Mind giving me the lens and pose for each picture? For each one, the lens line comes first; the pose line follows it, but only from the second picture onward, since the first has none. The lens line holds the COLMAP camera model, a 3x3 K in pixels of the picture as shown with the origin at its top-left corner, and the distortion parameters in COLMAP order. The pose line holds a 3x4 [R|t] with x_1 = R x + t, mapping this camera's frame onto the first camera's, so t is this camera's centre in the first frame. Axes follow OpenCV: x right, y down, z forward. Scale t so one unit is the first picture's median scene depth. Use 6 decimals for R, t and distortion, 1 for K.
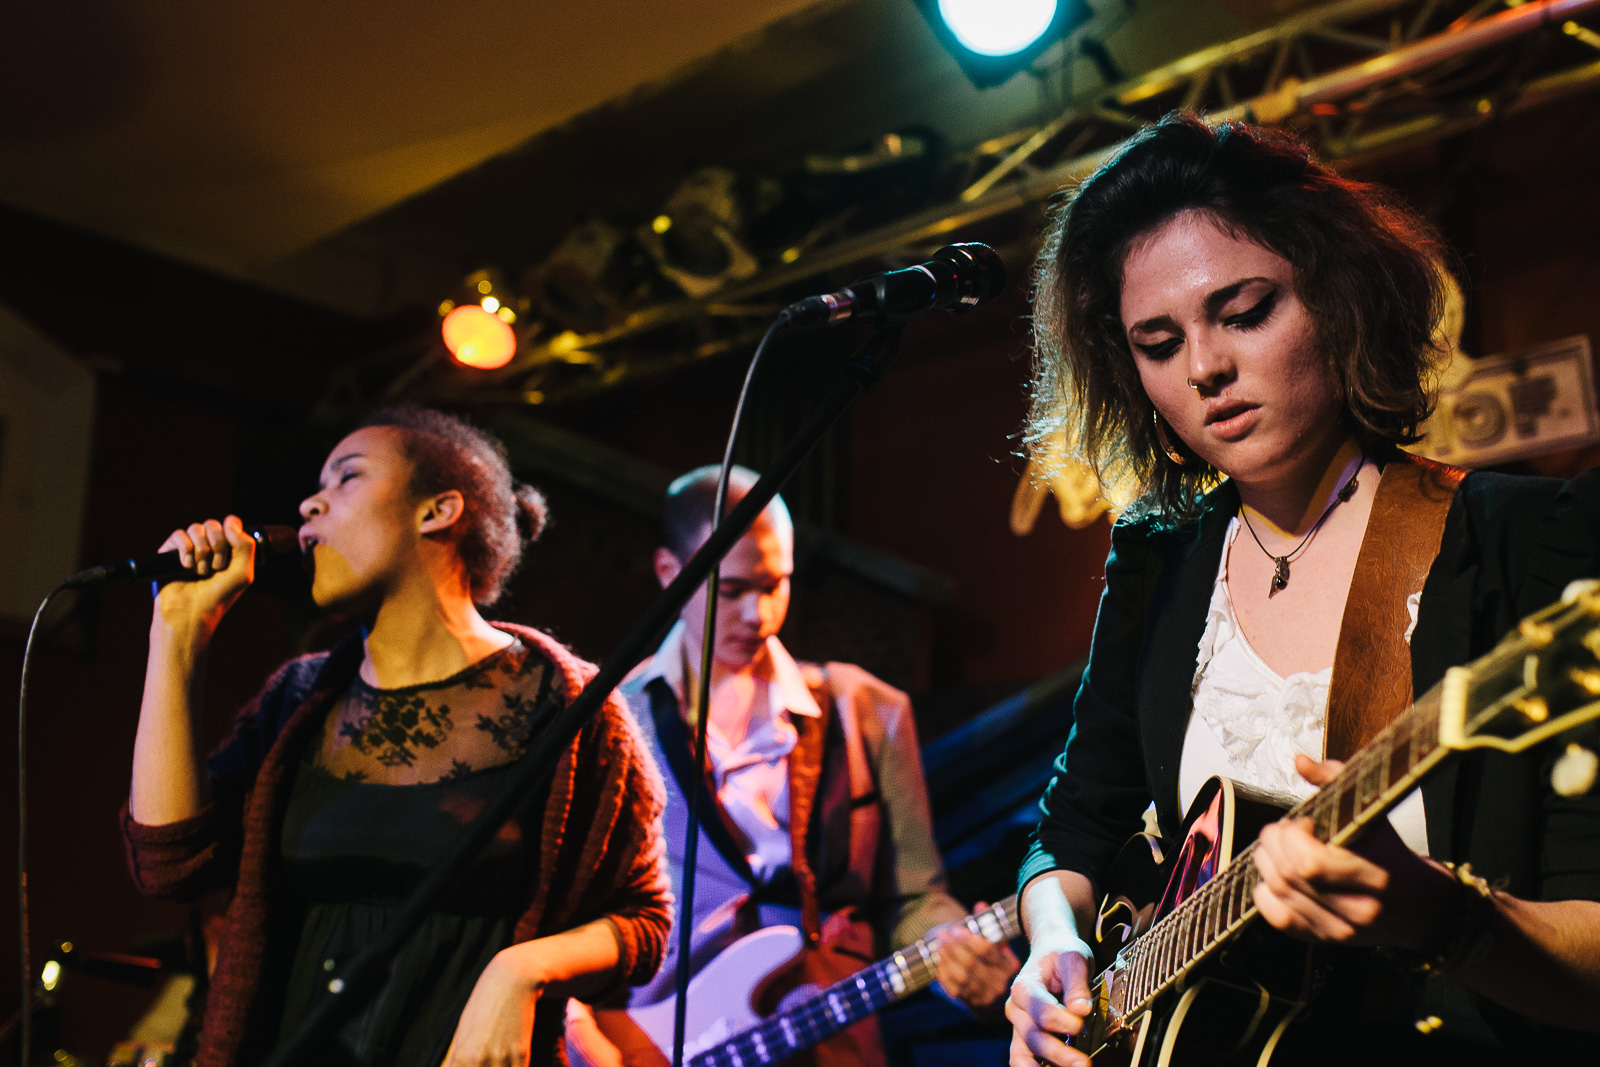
lens RADIAL K [[2000.2, 0, 791.9], [0, 2000.2, 525.9], [0, 0, 1]] dist [0.022729, 0.000000]
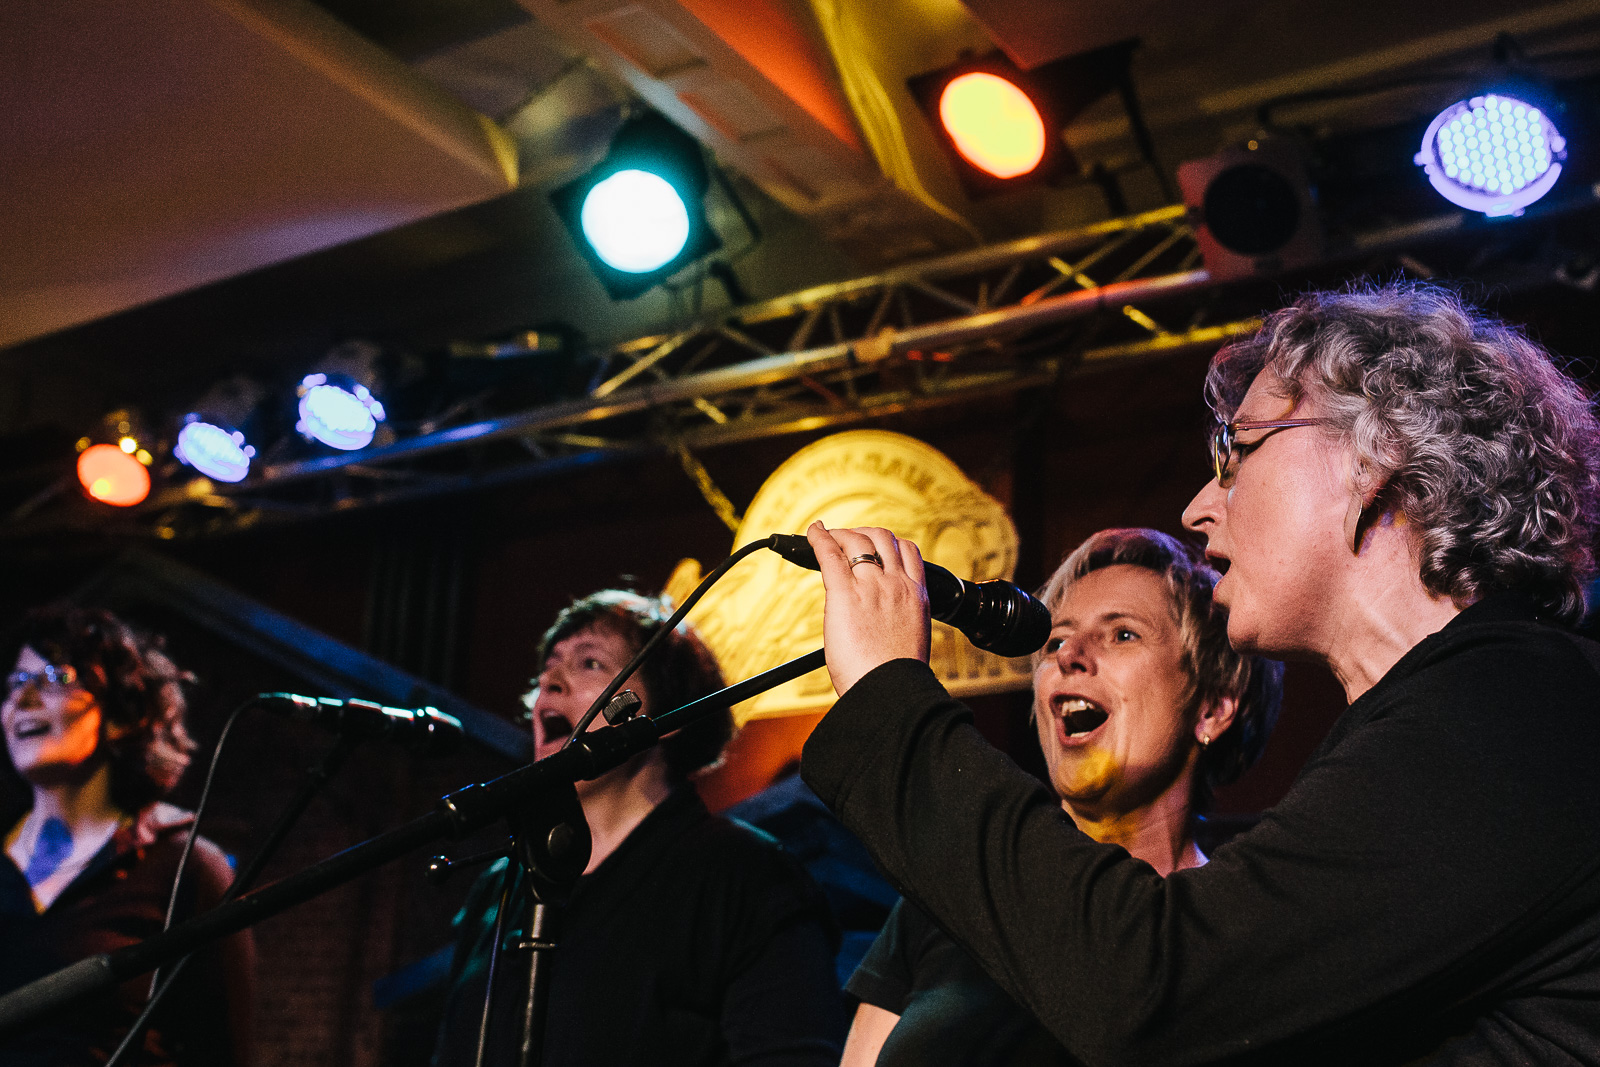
lens RADIAL K [[2000.2, 0, 783.9], [0, 2000.2, 538.5], [0, 0, 1]] dist [0.022729, 0.000000]
pose [[0.982615, 0.075222, 0.169736, 0.009699], [-0.066875, 0.996278, -0.054379, -0.036498], [-0.173195, 0.042082, 0.983988, -0.076926]]
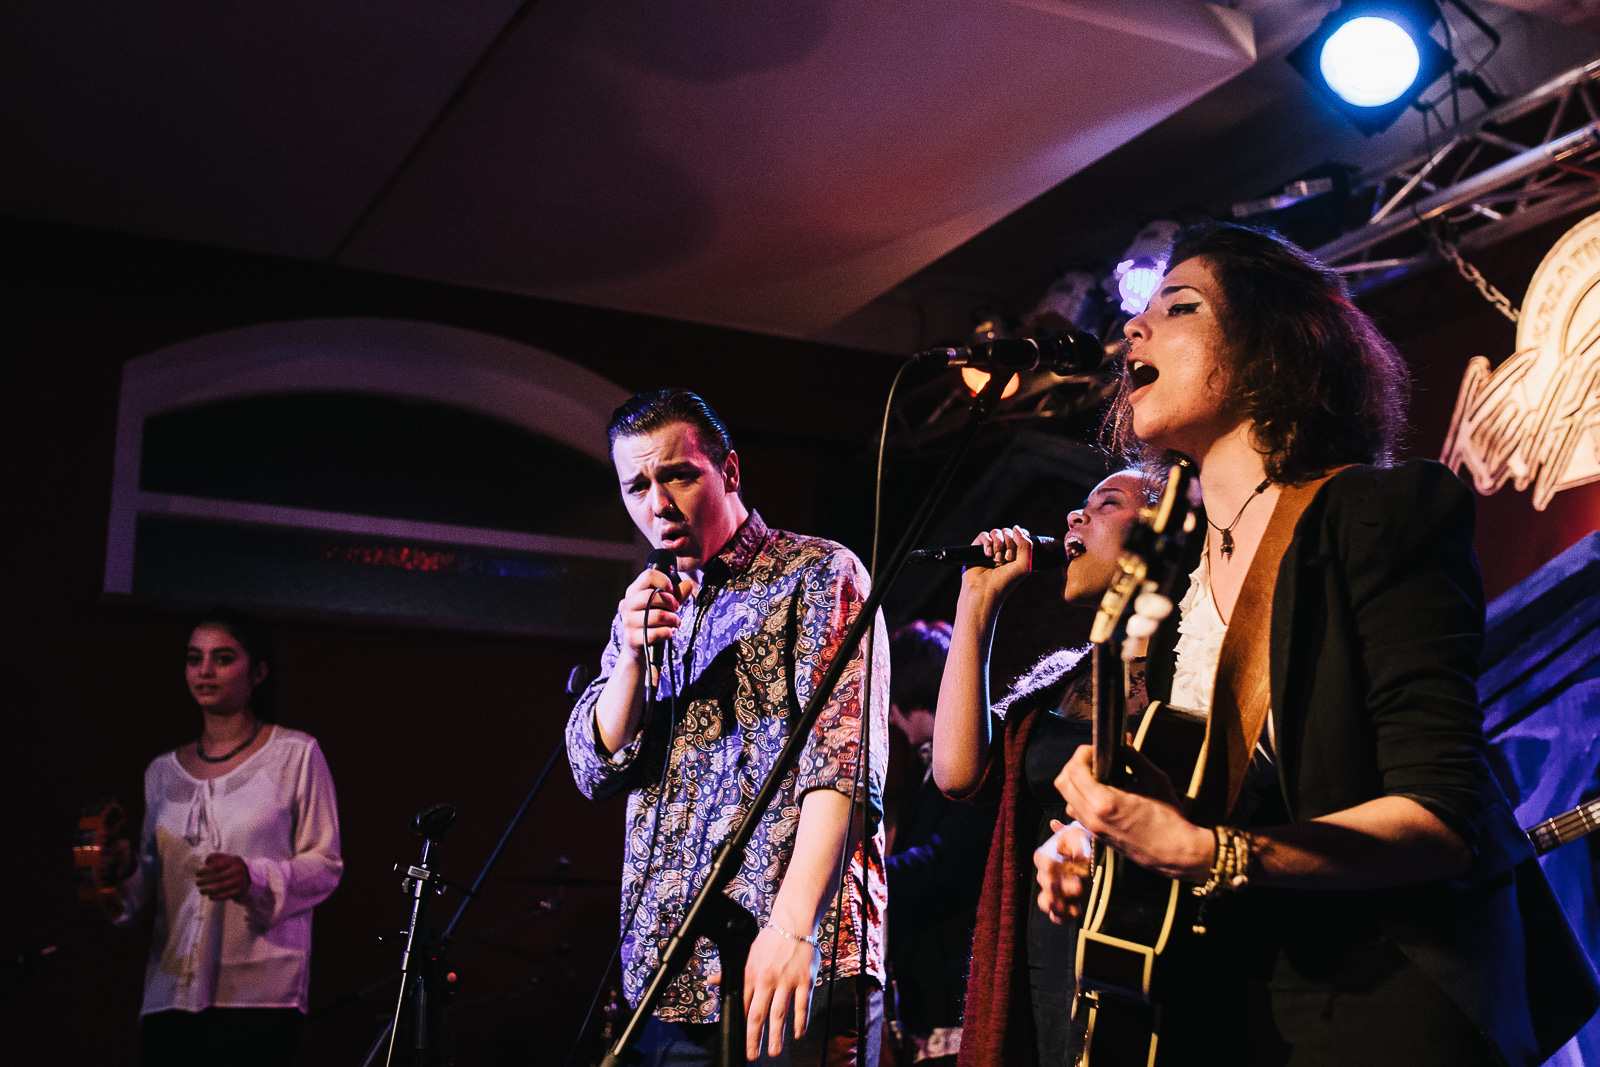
lens RADIAL K [[2000.2, 0, 804.8], [0, 2000.2, 534.1], [0, 0, 1]] dist [0.022729, 0.000000]
pose [[0.951296, -0.104049, -0.290188, 0.096666], [0.114768, 0.993189, 0.020117, -0.045803], [0.286118, -0.052441, 0.956758, -0.241312]]
